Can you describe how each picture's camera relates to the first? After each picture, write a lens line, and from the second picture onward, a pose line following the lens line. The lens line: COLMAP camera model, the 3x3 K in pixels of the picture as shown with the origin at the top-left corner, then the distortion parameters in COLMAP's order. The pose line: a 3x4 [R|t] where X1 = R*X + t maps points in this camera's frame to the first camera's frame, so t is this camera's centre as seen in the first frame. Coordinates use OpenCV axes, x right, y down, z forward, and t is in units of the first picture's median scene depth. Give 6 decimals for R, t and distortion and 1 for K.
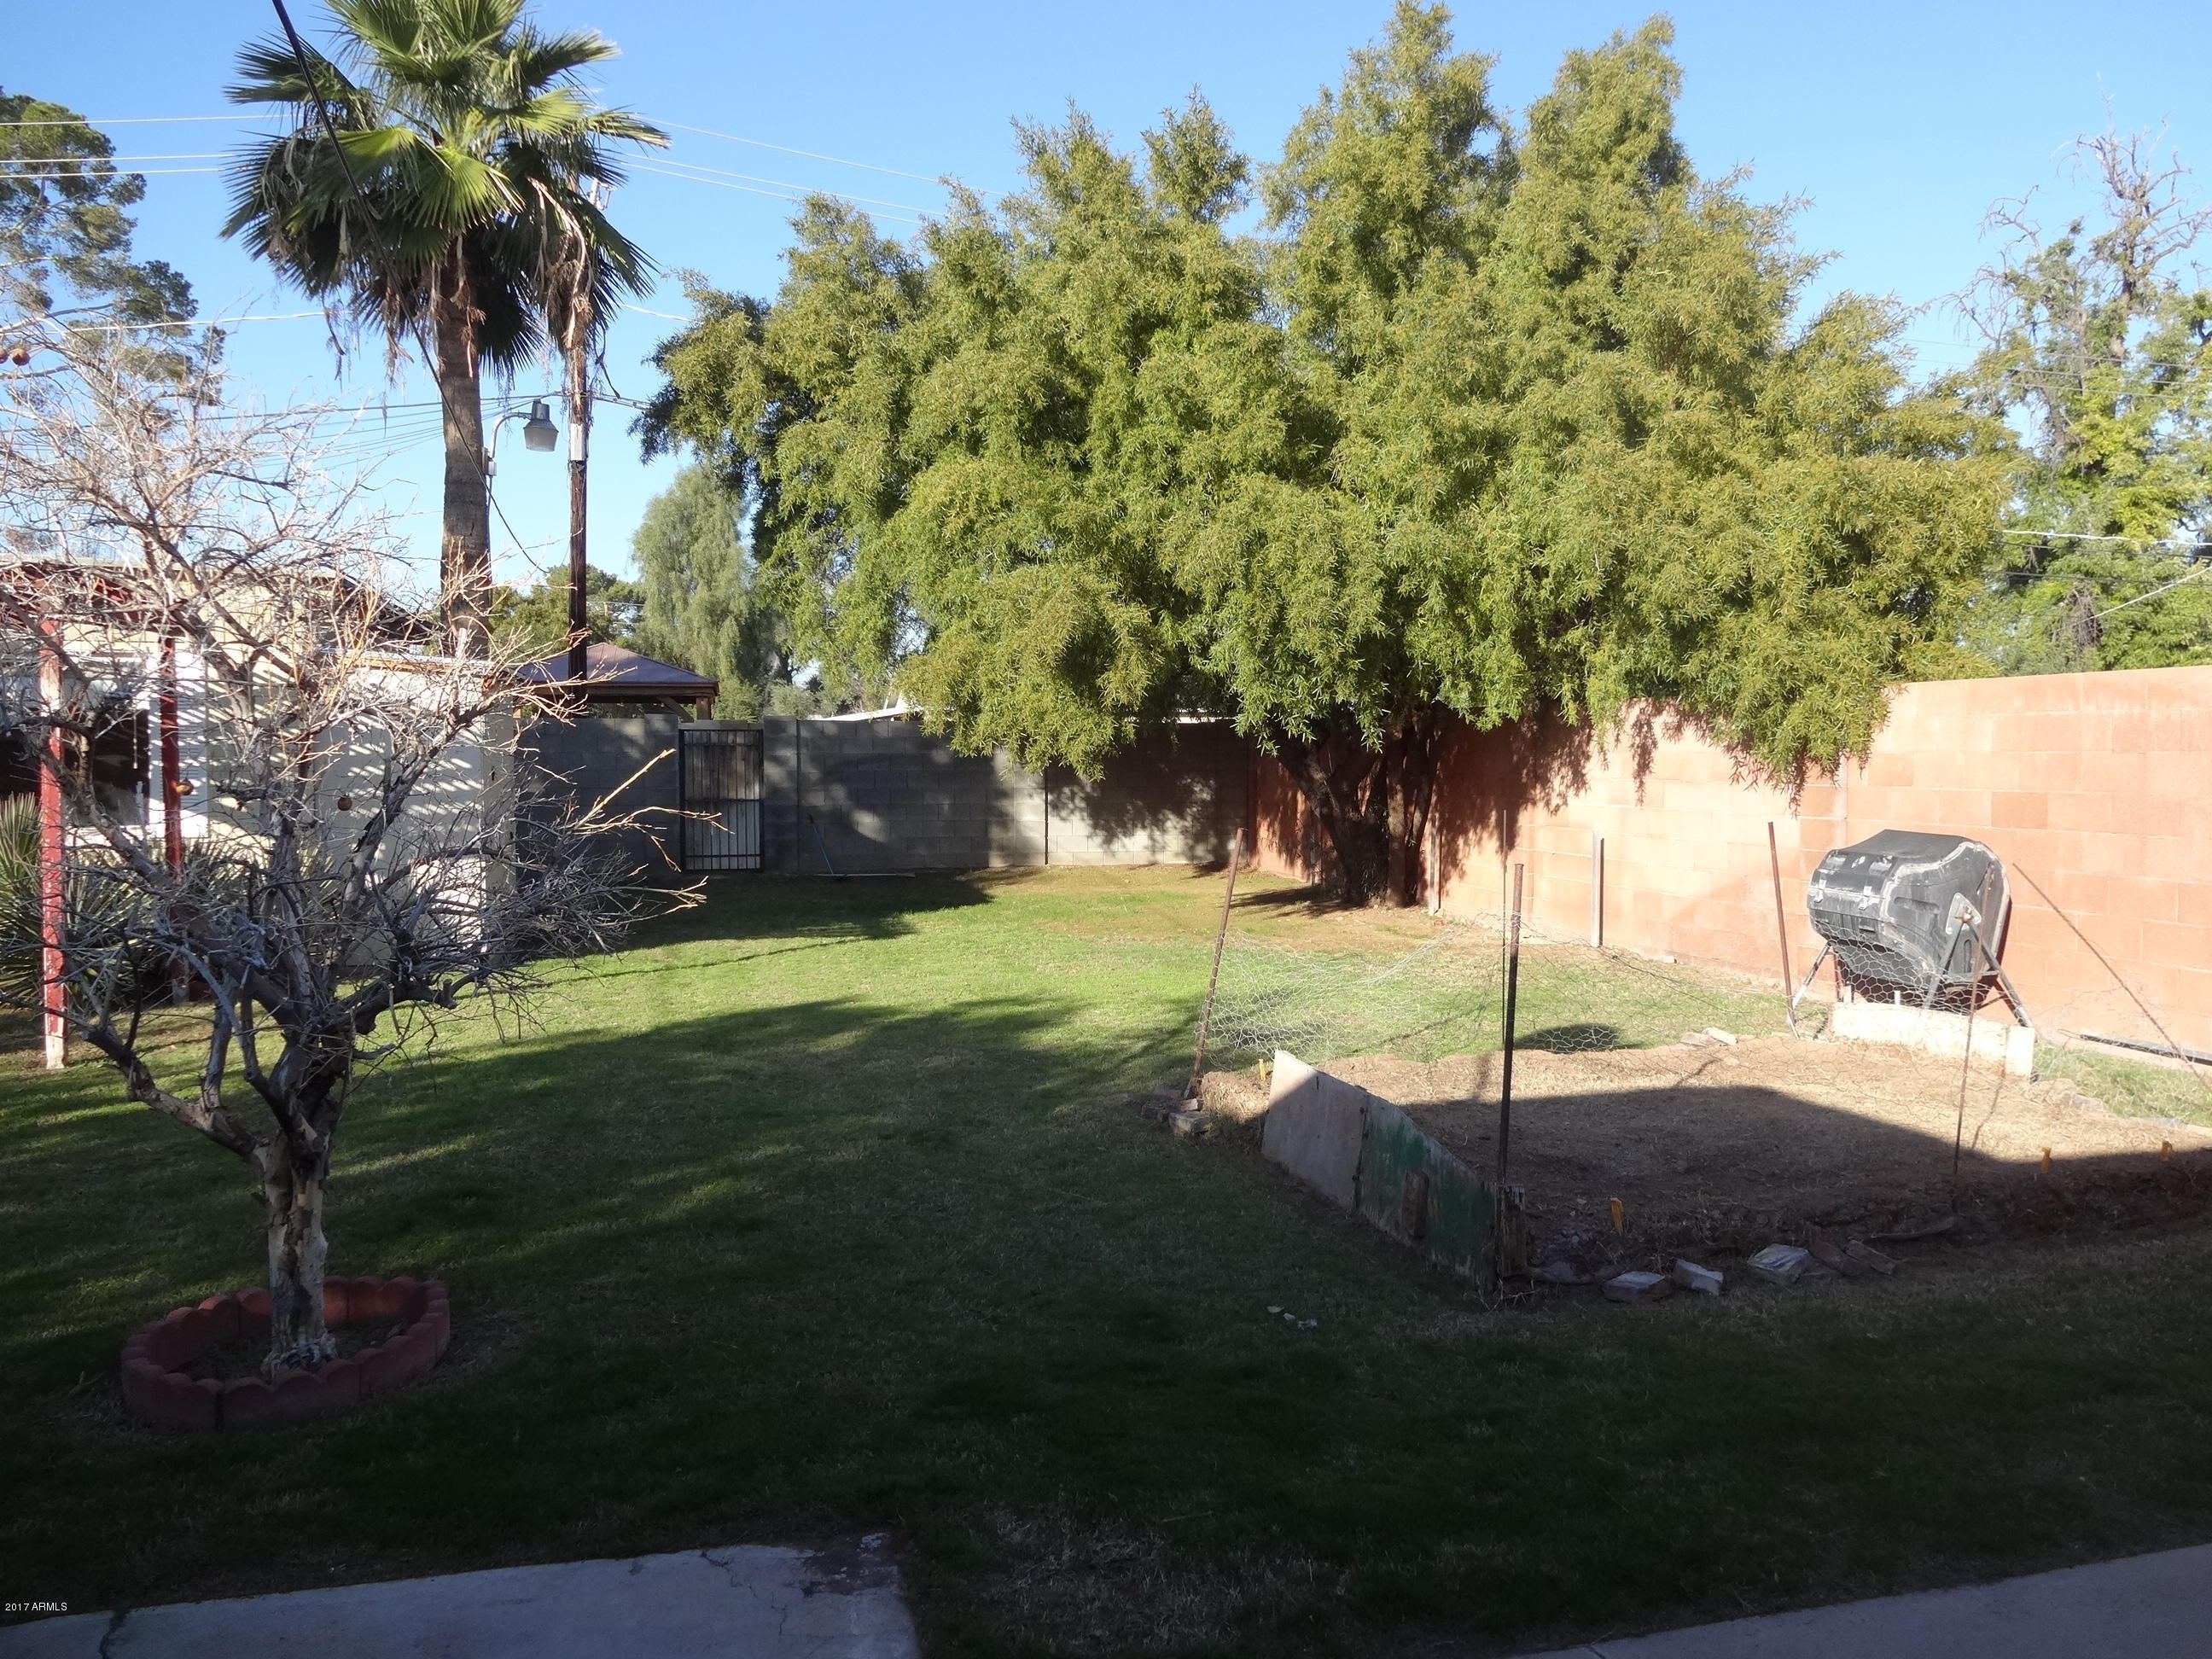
lens RADIAL K [[1634.0, 0, 1115.5], [0, 1634.0, 836.9], [0, 0, 1]] dist [-0.007262, -0.003628]
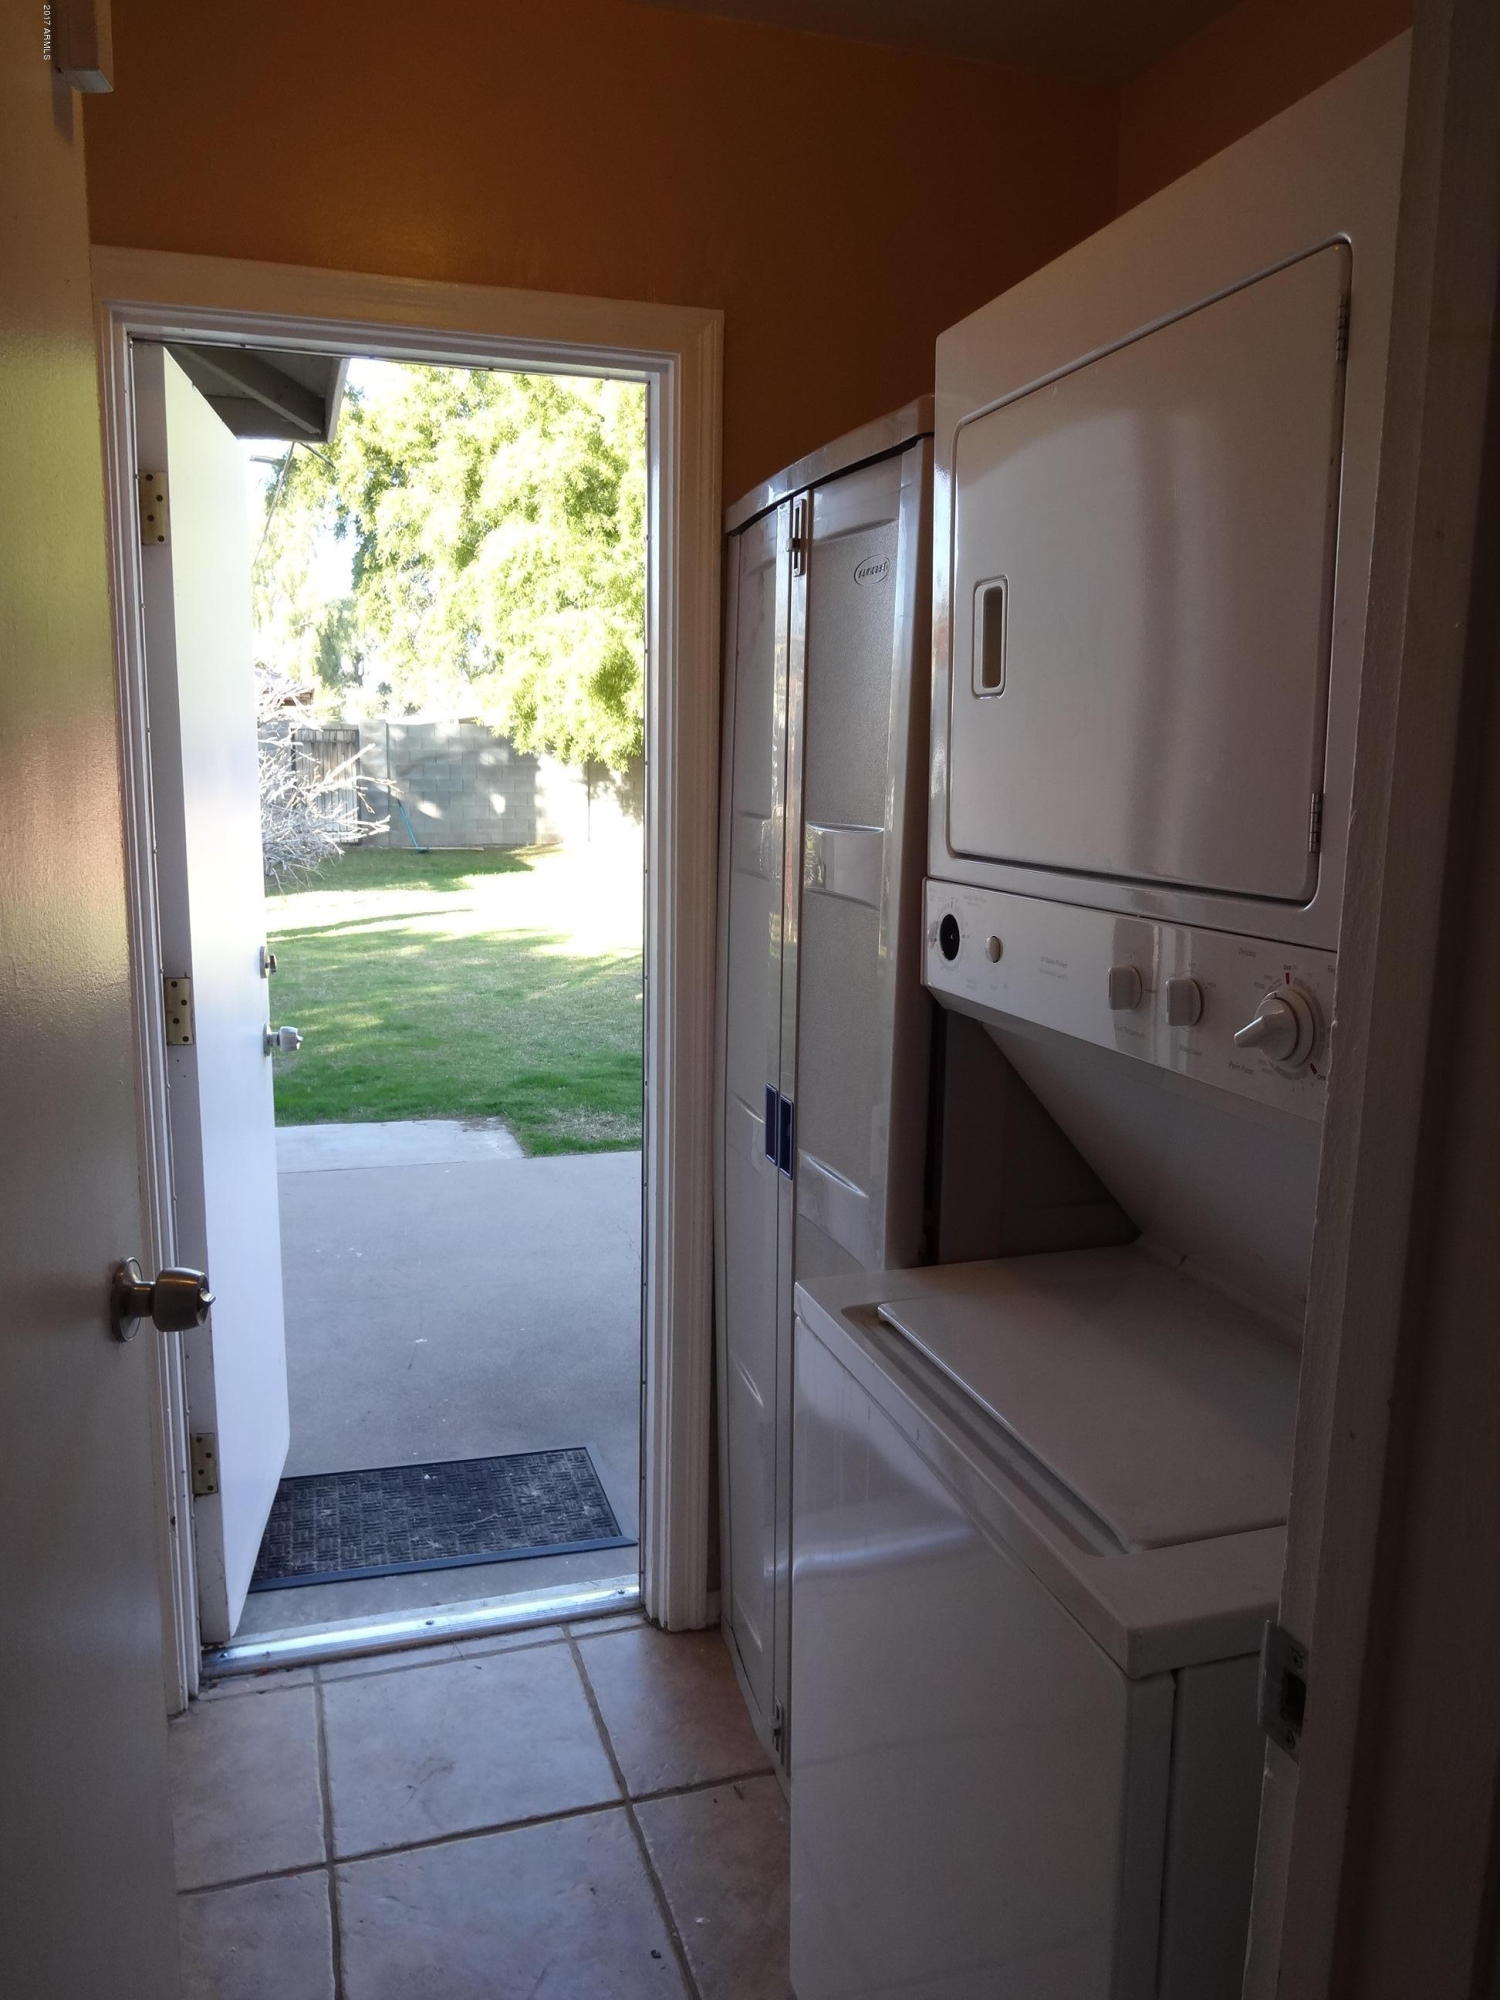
lens RADIAL K [[1481.9, 0, 747.1], [0, 1481.9, 997.9], [0, 0, 1]] dist [-0.027783, 0.000889]
pose [[0.998188, 0.003565, 0.060061, 0.017836], [-0.010214, 0.993795, 0.110756, 0.014579], [-0.059293, -0.111169, 0.992031, -0.244859]]
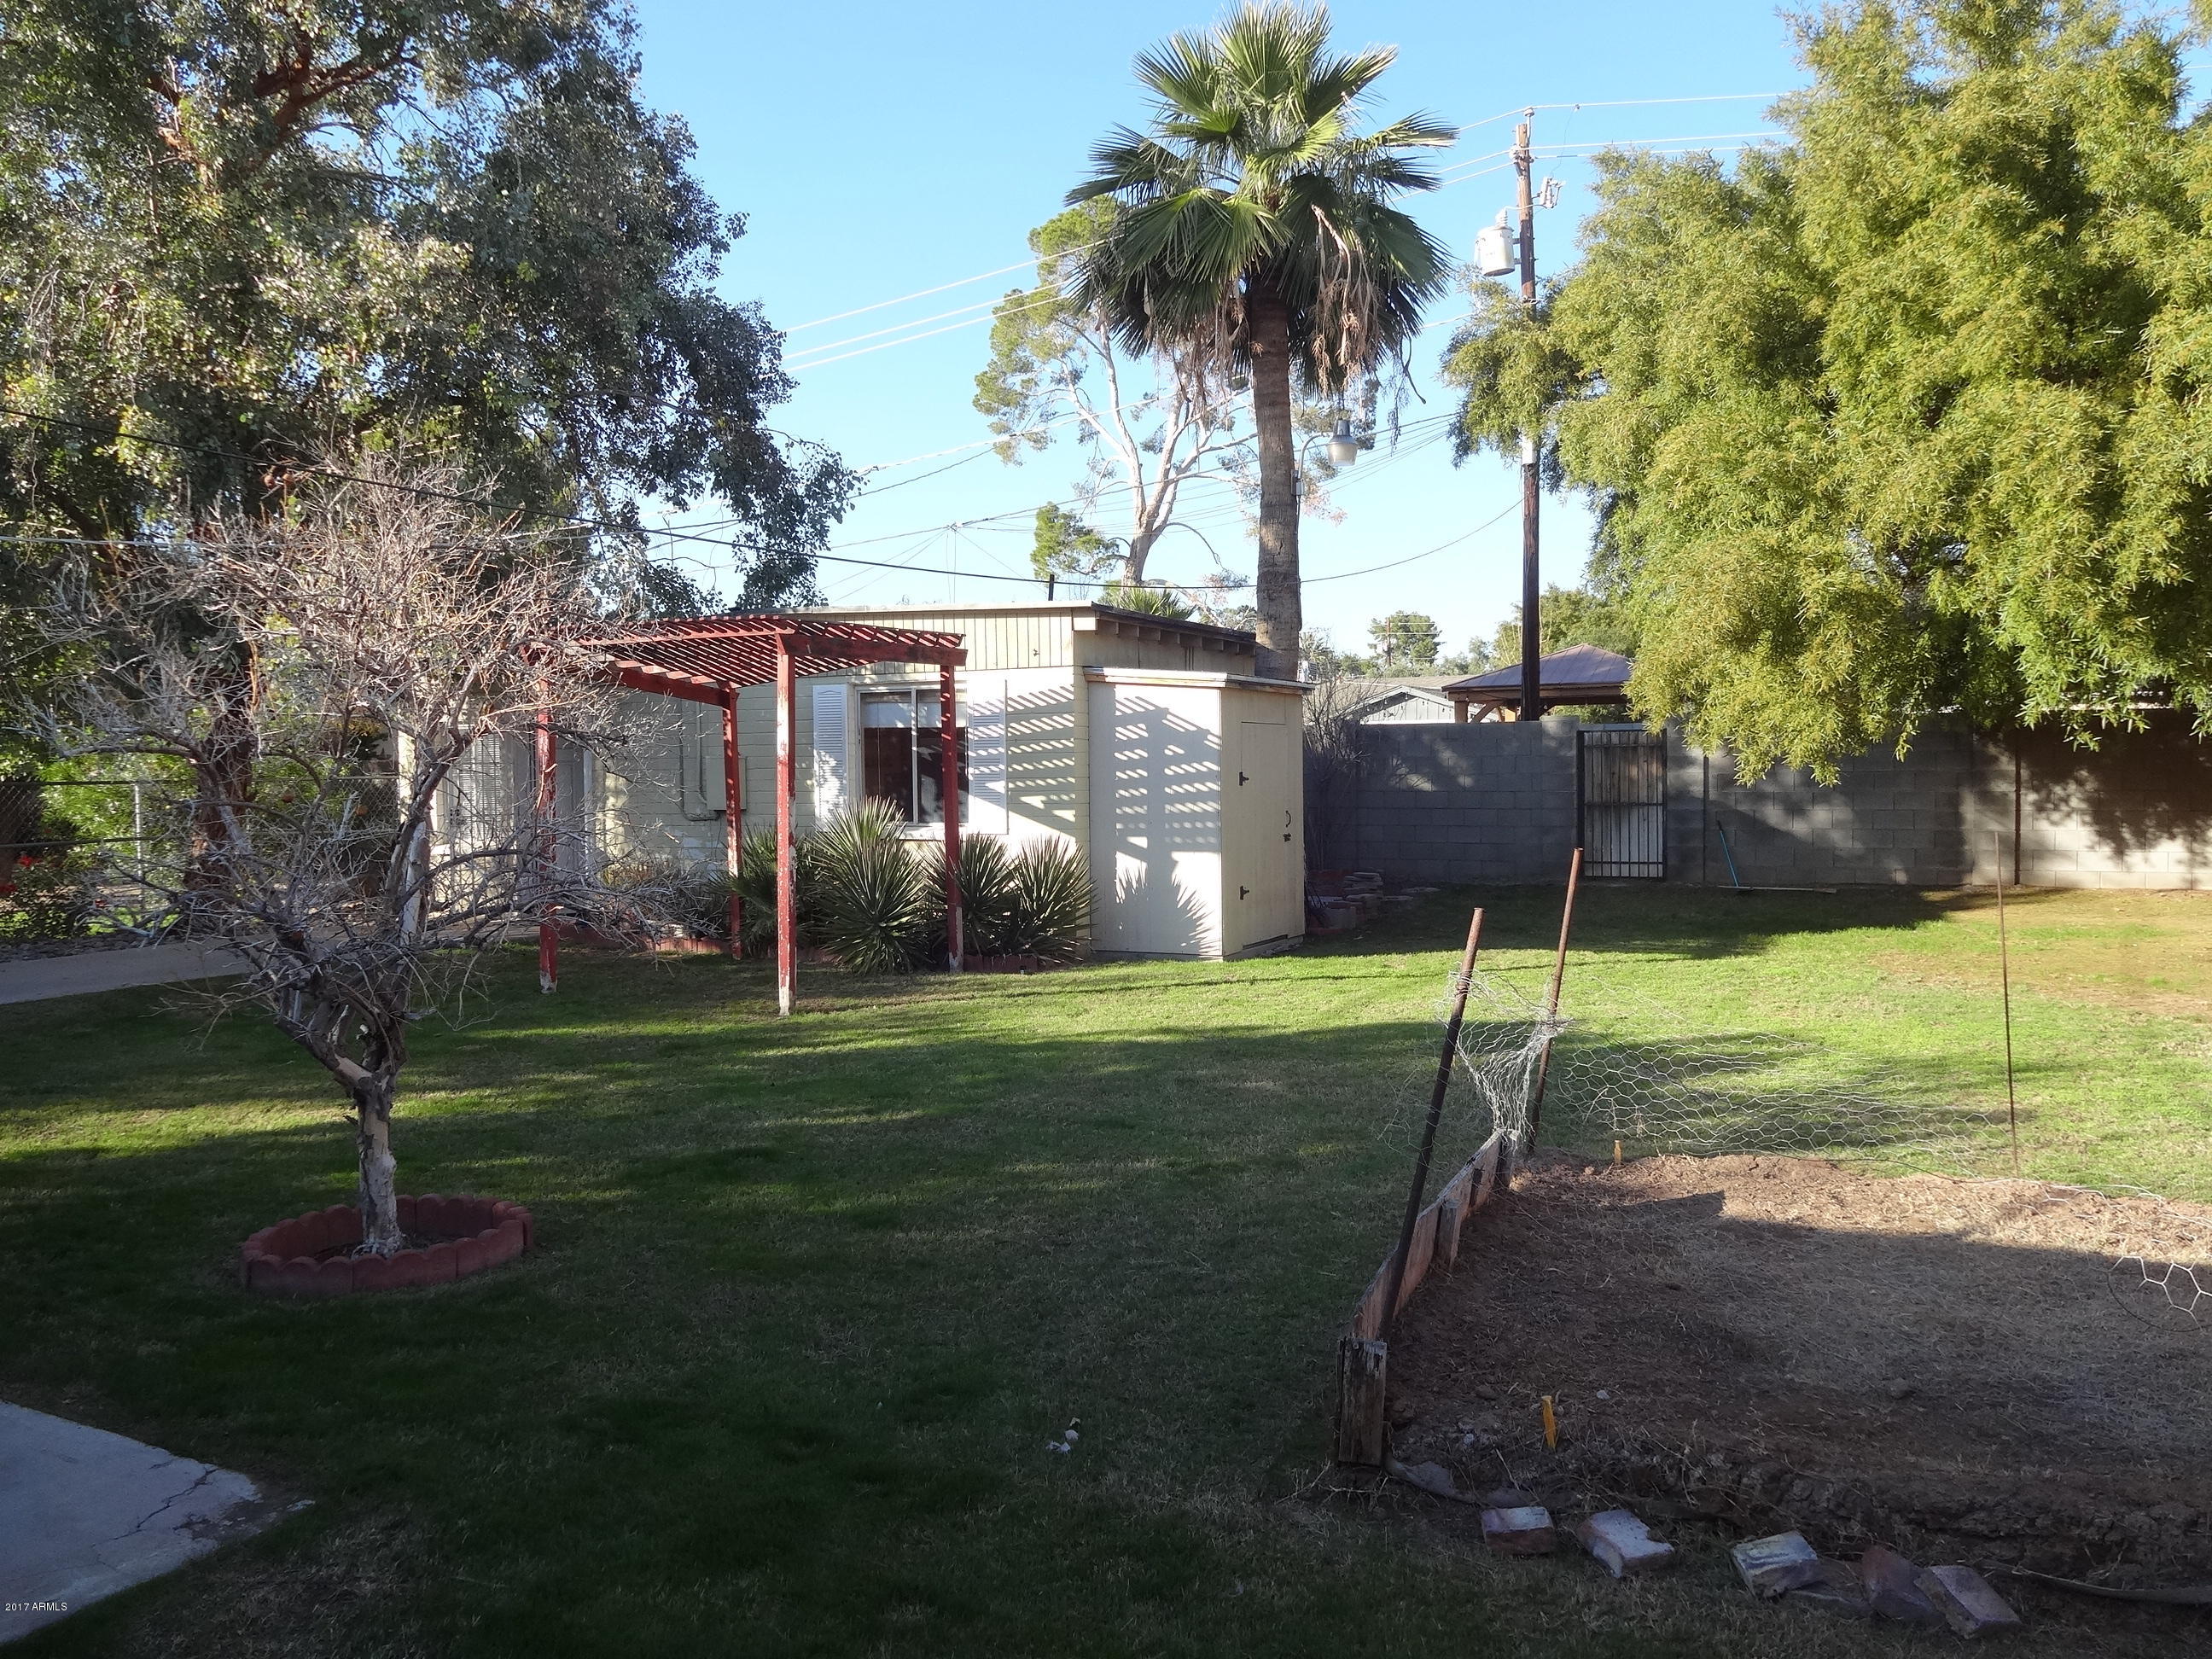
lens RADIAL K [[1640.2, 0, 1115.7], [0, 1640.2, 820.7], [0, 0, 1]] dist [-0.011396, -0.005137]
pose [[0.754486, 0.016108, -0.656118, 0.248760], [-0.022790, 0.999739, -0.001663, -0.006658], [0.655920, 0.016208, 0.754656, 0.142212]]
